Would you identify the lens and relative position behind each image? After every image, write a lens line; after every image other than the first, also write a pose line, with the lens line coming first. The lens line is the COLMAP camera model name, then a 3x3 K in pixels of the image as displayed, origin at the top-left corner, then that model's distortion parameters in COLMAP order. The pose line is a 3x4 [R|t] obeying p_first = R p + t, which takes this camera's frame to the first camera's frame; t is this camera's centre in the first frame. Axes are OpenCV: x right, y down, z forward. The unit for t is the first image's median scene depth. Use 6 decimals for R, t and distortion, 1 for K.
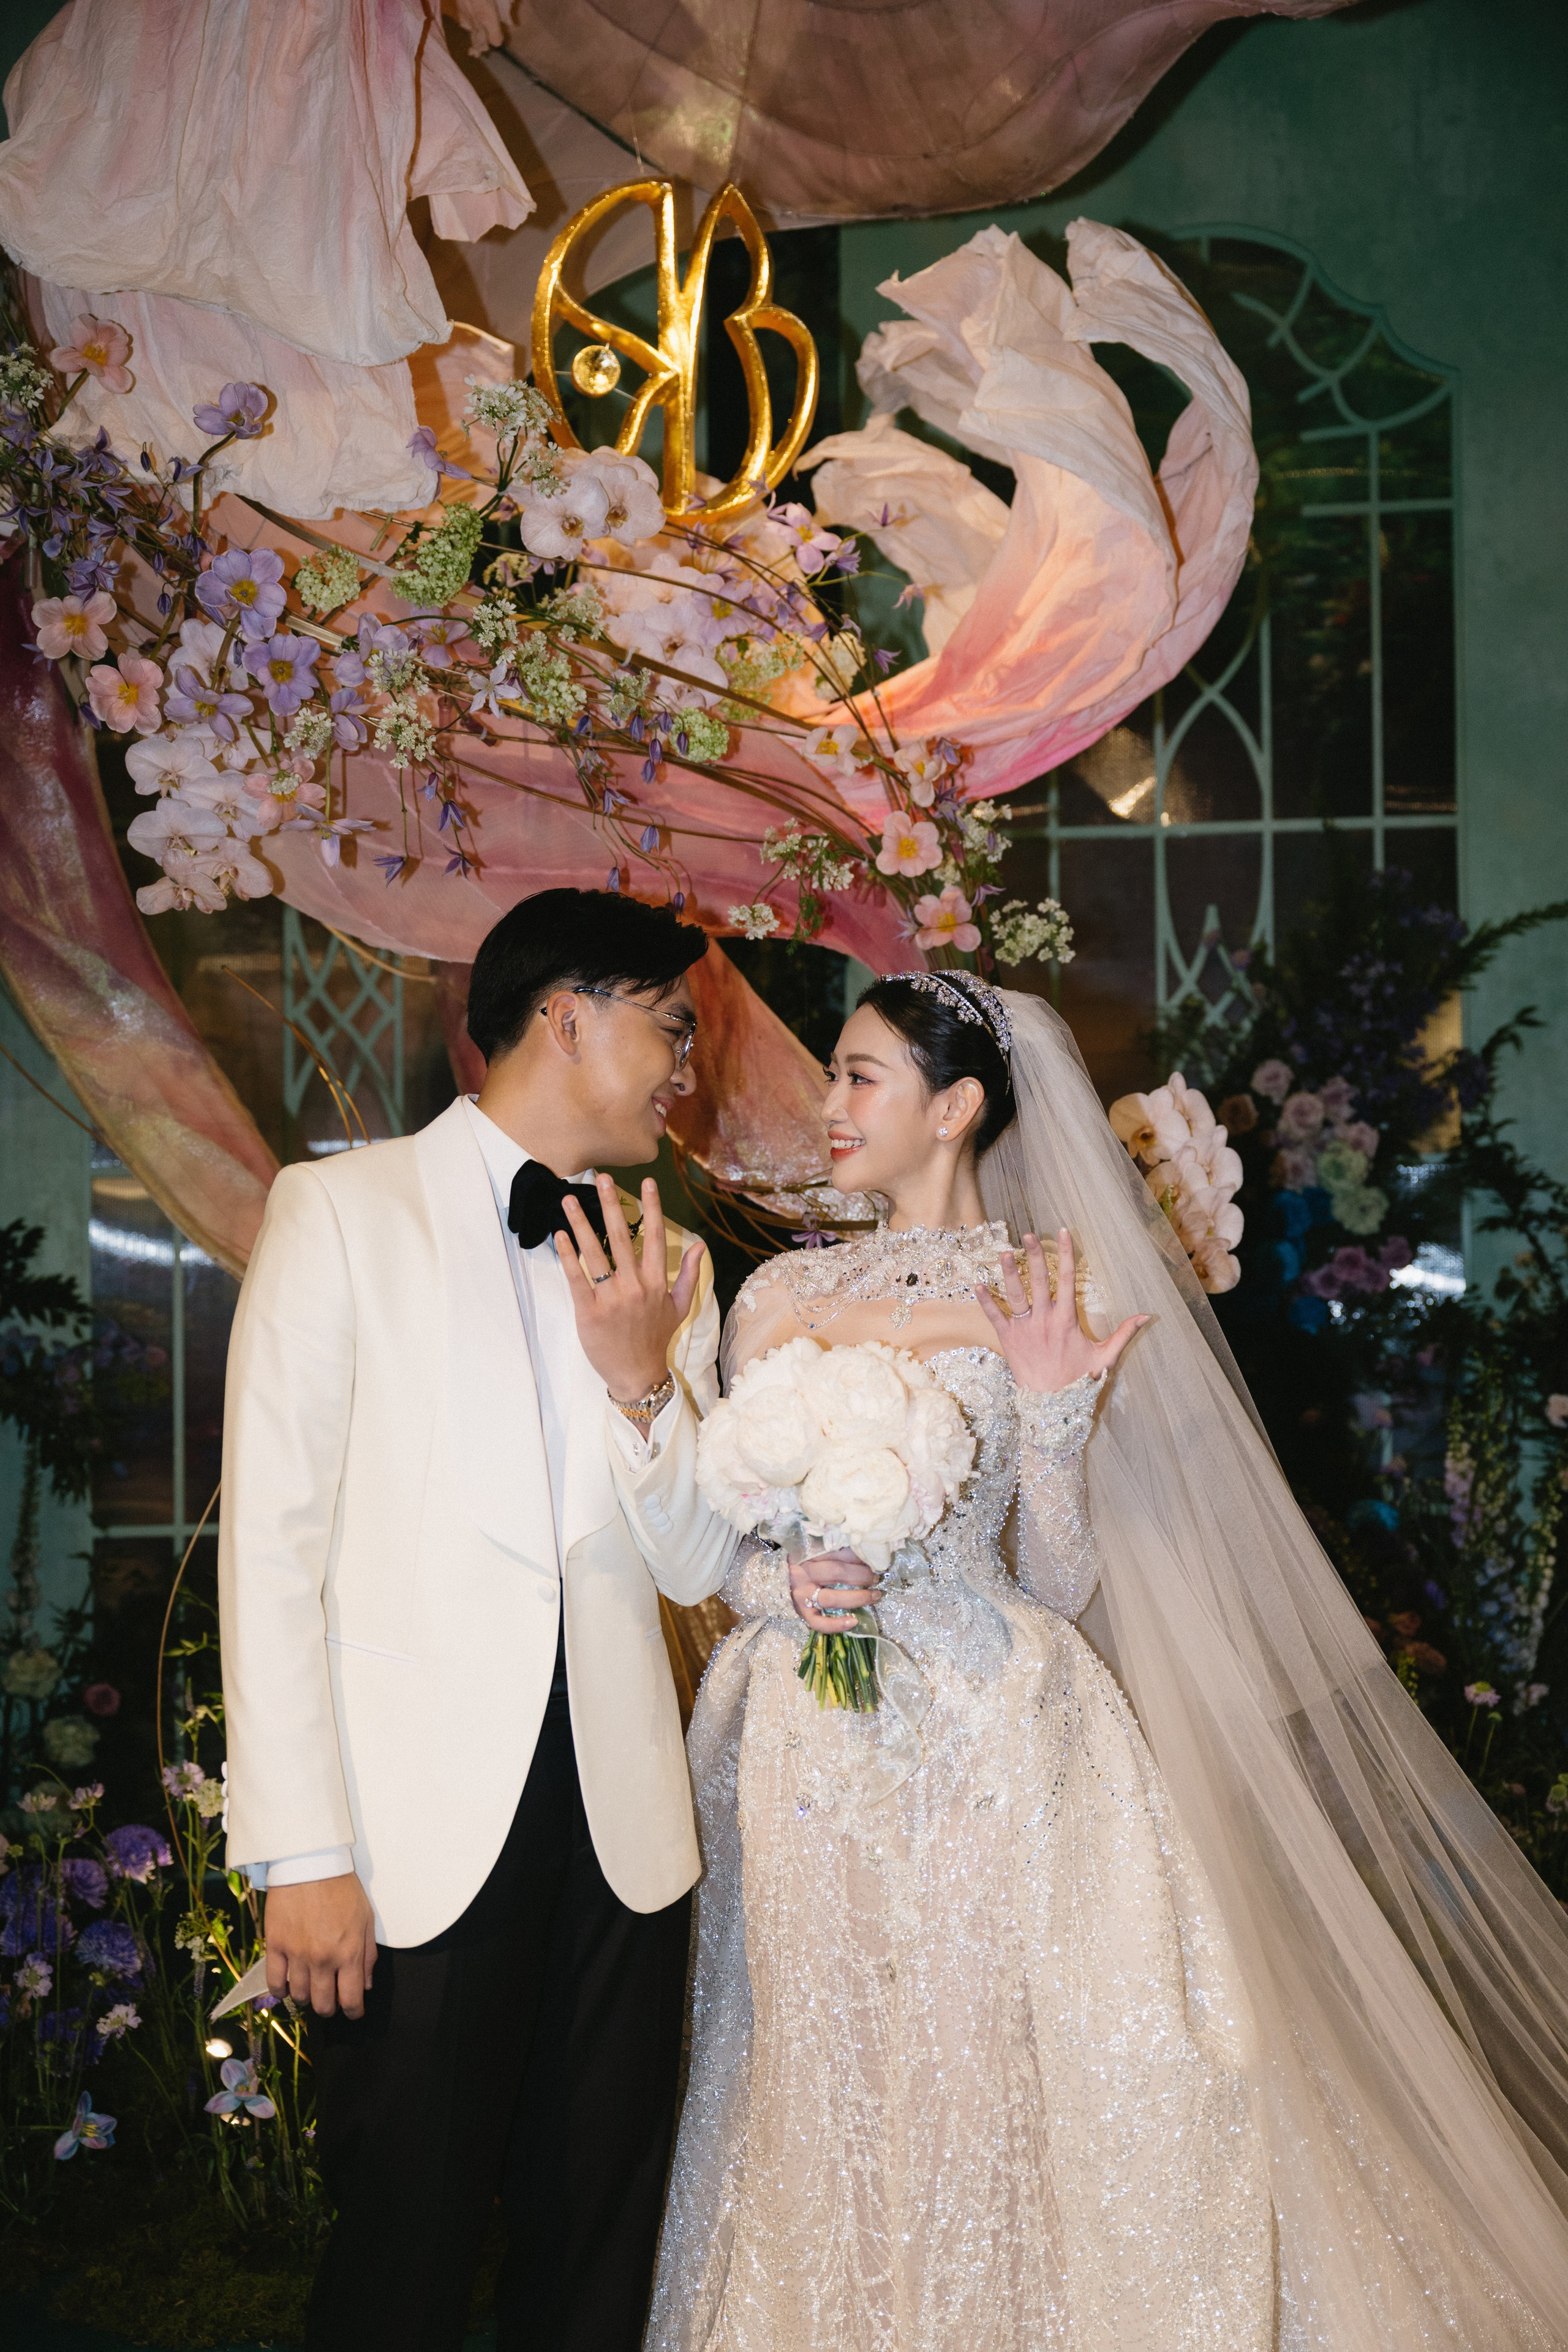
lens RADIAL K [[2908.0, 0, 796.0], [0, 2908.0, 1187.7], [0, 0, 1]] dist [0.004809, -0.010304]
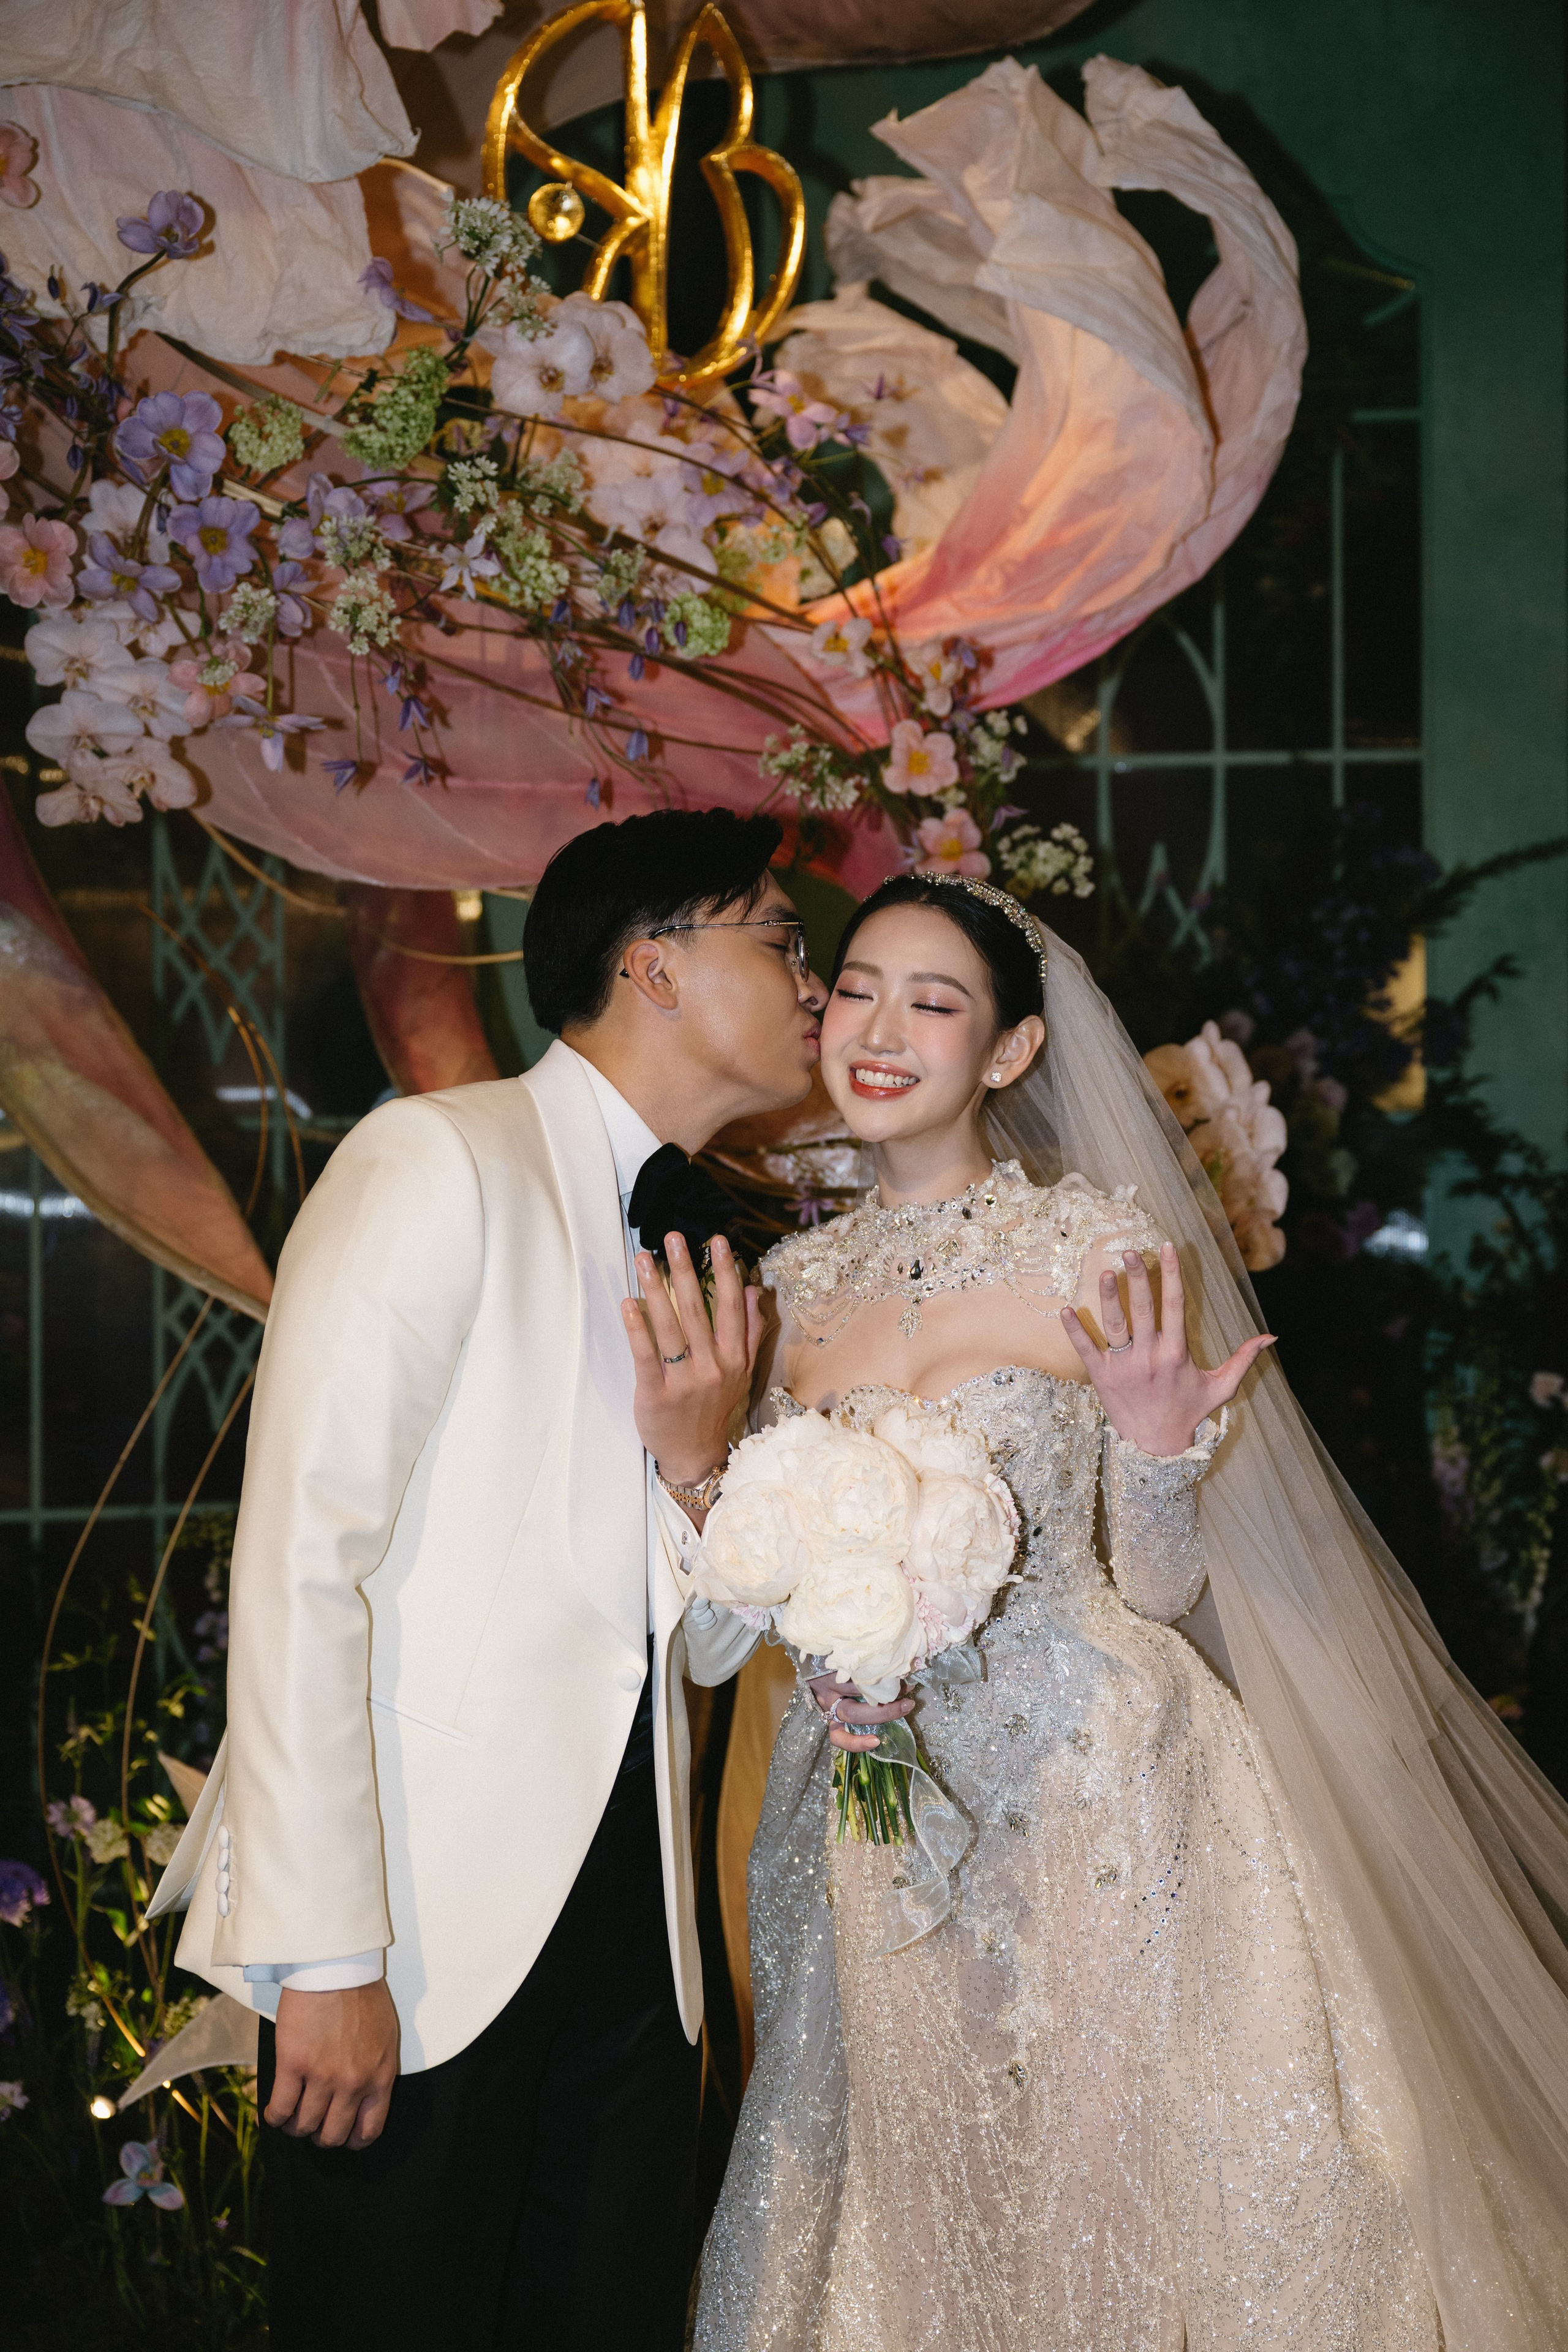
lens RADIAL K [[2955.8, 0, 779.2], [0, 2955.8, 1184.7], [0, 0, 1]] dist [0.013885, -0.032477]
pose [[0.998645, 0.005391, 0.051753, -0.045939], [-0.006187, 0.999865, 0.015225, -0.002702], [-0.051664, -0.015525, 0.998544, 0.102746]]
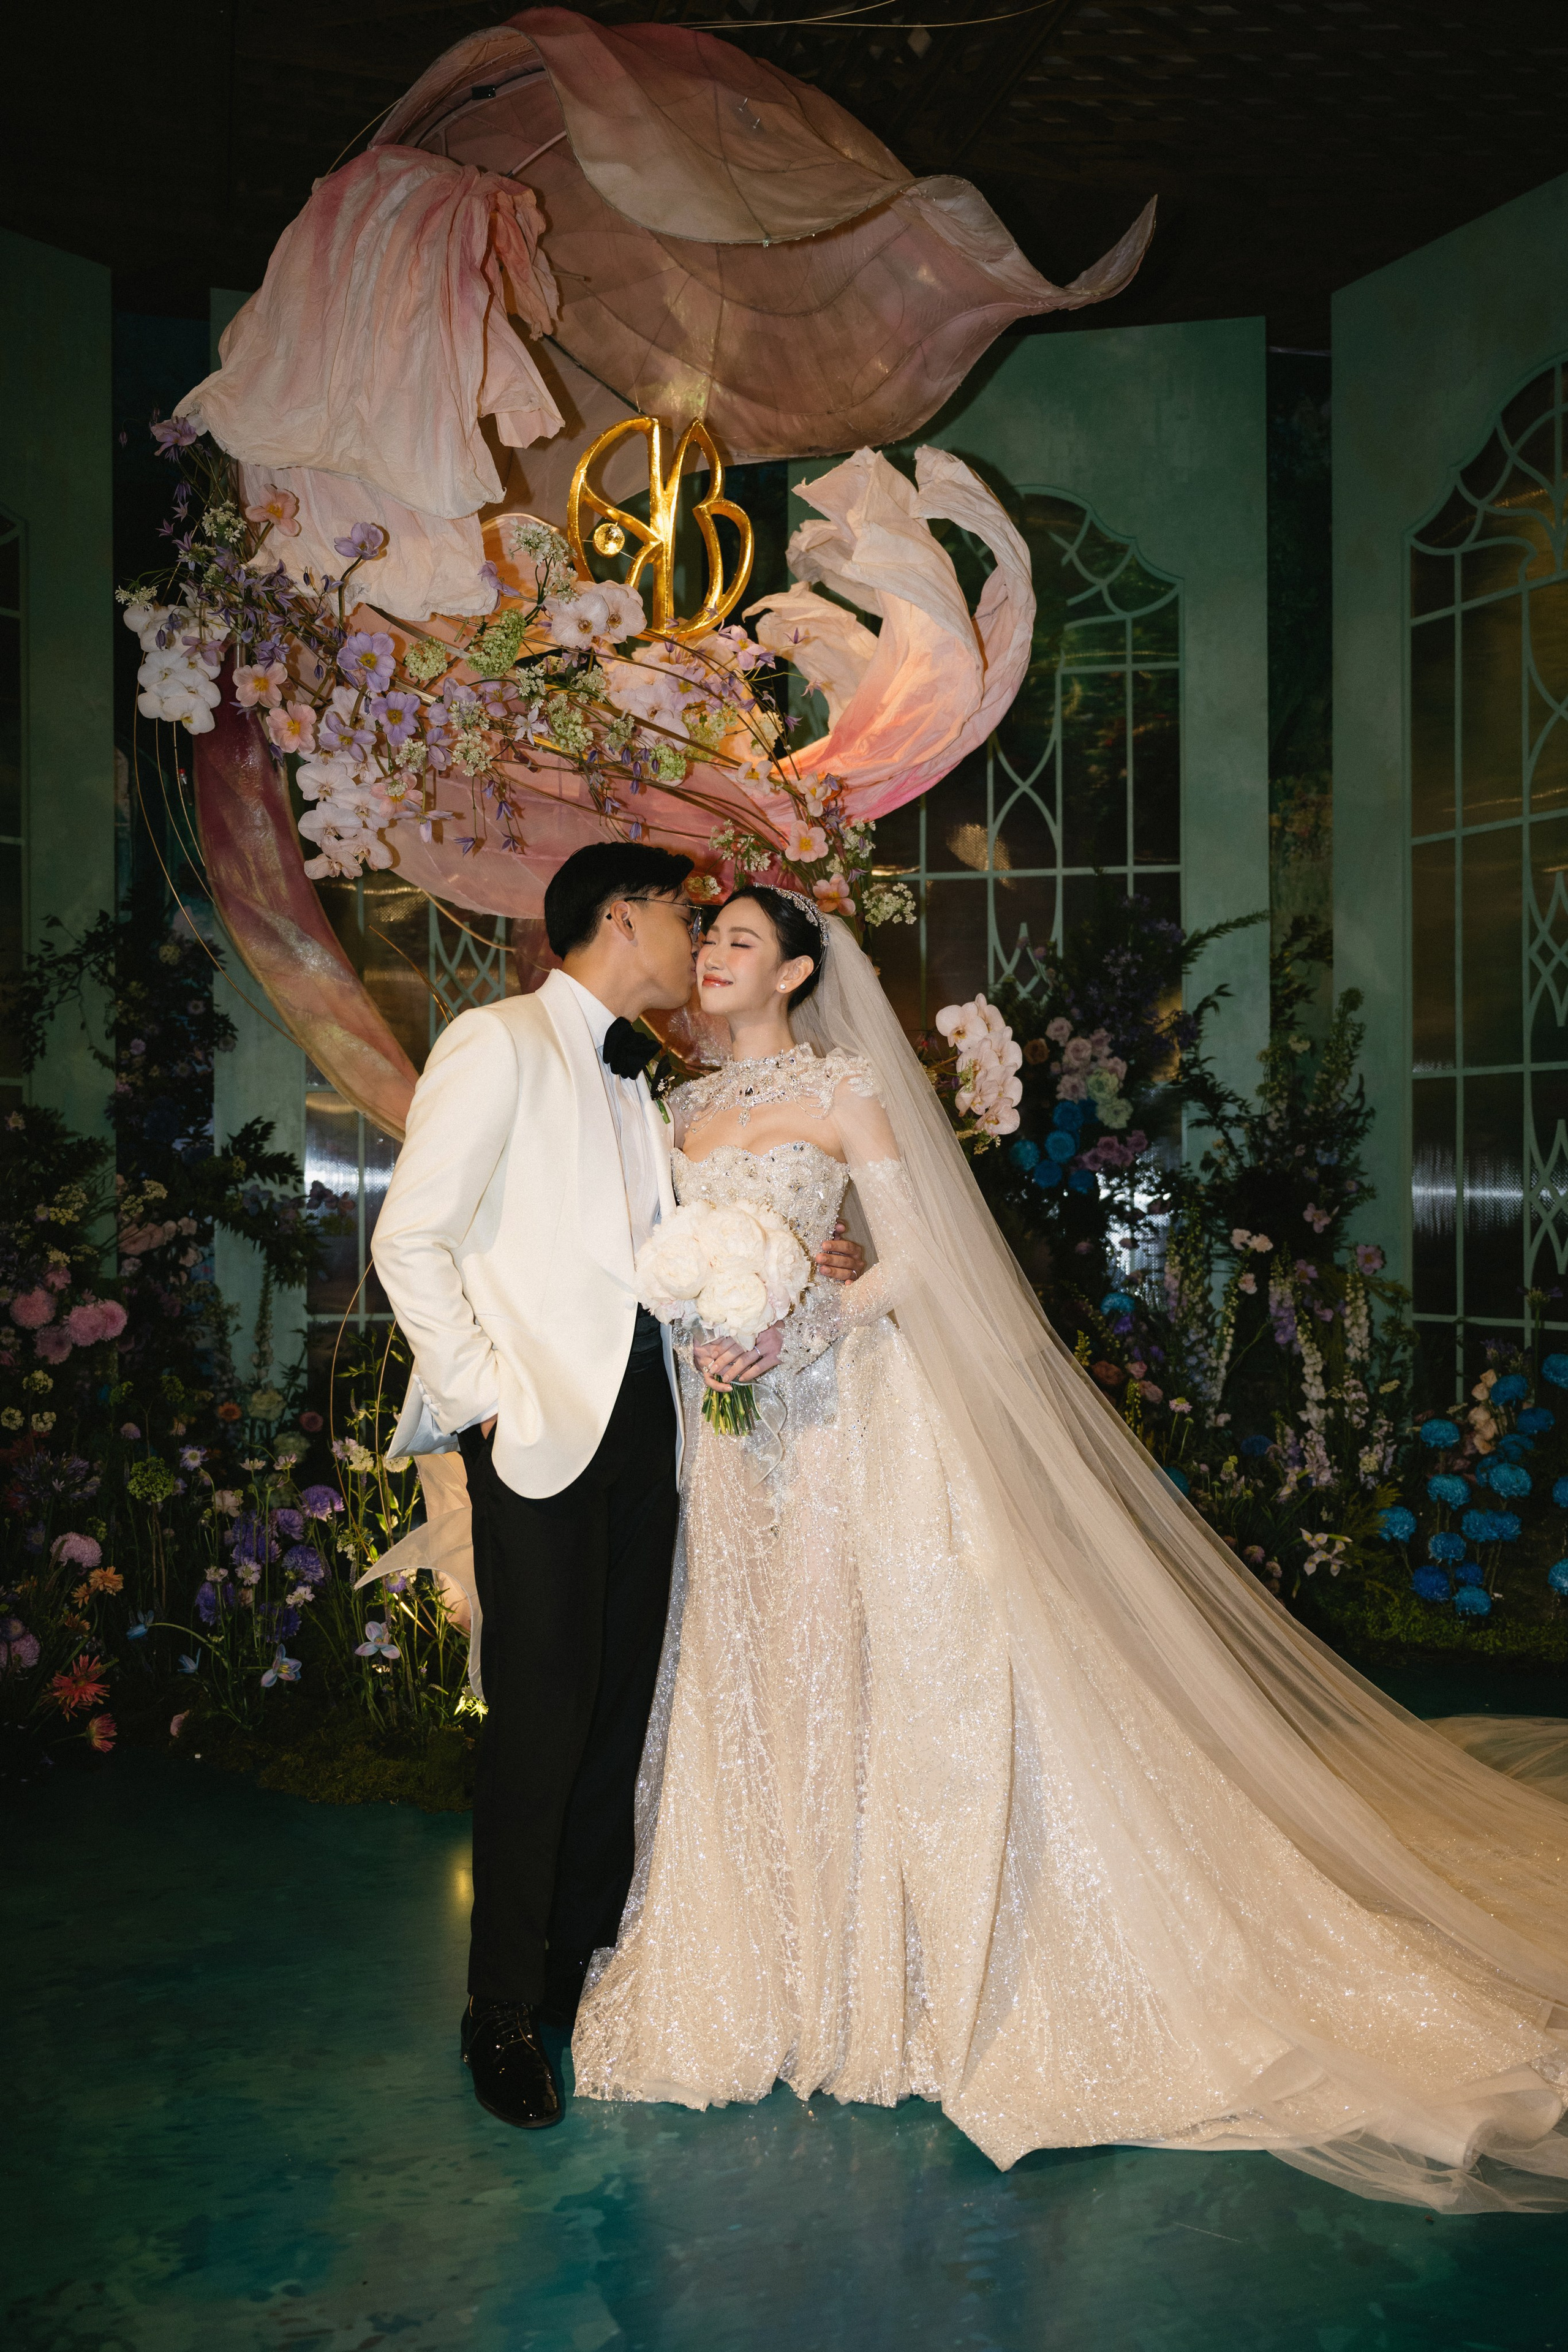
lens RADIAL K [[1839.9, 0, 780.2], [0, 1839.9, 1183.1], [0, 0, 1]] dist [-0.008451, 0.002503]
pose [[0.999989, 0.004046, -0.002553, 0.026041], [-0.003998, 0.999816, 0.018765, 0.042467], [0.002628, -0.018754, 0.999821, 0.015360]]
